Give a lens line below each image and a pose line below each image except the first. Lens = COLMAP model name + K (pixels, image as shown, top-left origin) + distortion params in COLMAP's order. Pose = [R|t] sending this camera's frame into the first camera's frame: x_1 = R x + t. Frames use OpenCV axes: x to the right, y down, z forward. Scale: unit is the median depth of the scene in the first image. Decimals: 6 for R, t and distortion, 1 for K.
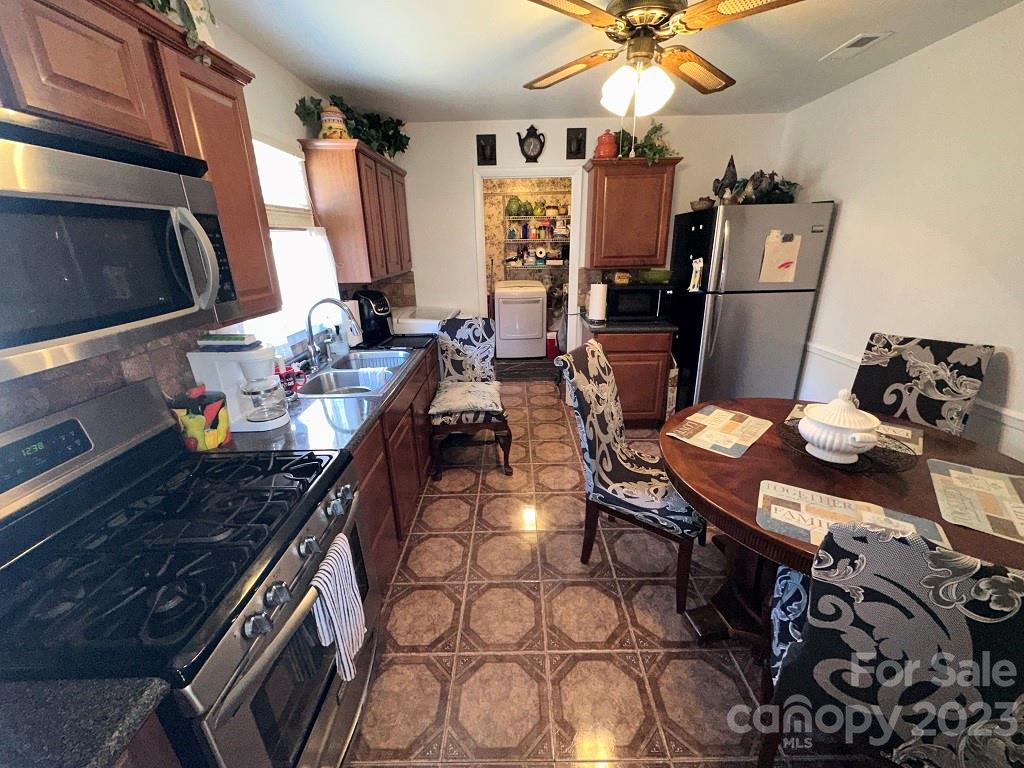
lens RADIAL K [[407.6, 0, 510.5], [0, 407.6, 382.6], [0, 0, 1]] dist [-0.000824, 0.001065]
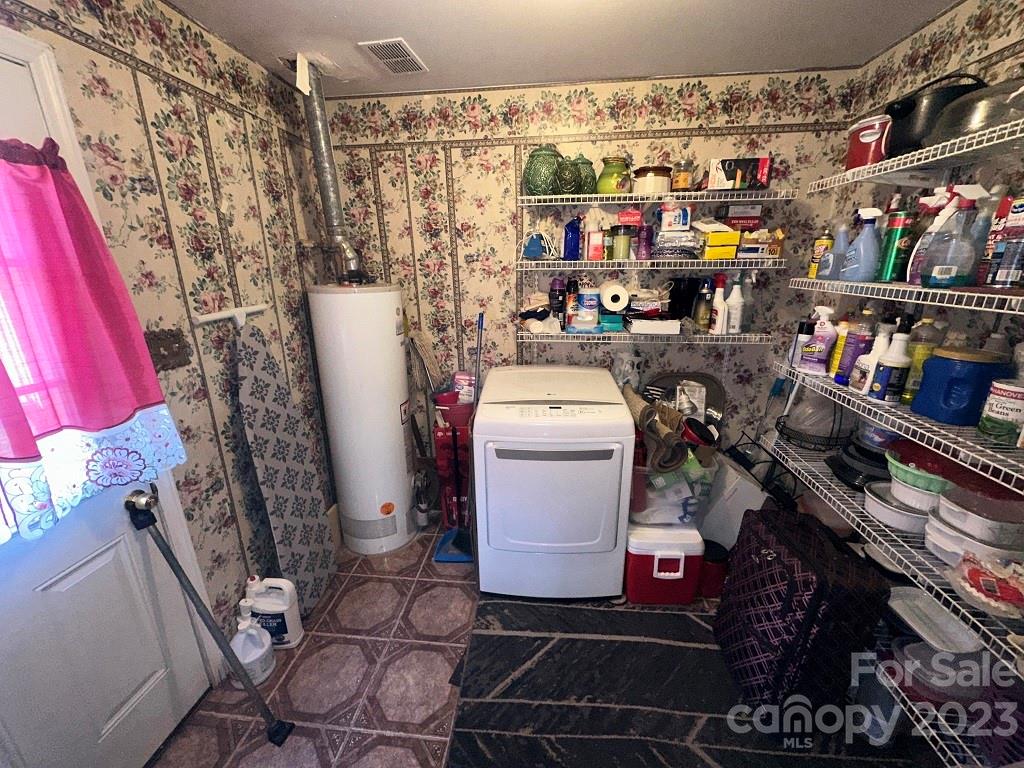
lens RADIAL K [[407.6, 0, 516.7], [0, 407.6, 384.5], [0, 0, 1]] dist [-0.000824, 0.001065]
pose [[0.995762, 0.033355, -0.085708, 0.021847], [-0.037373, 0.998255, -0.045713, -0.223847], [0.084033, 0.048723, 0.995271, 0.642000]]
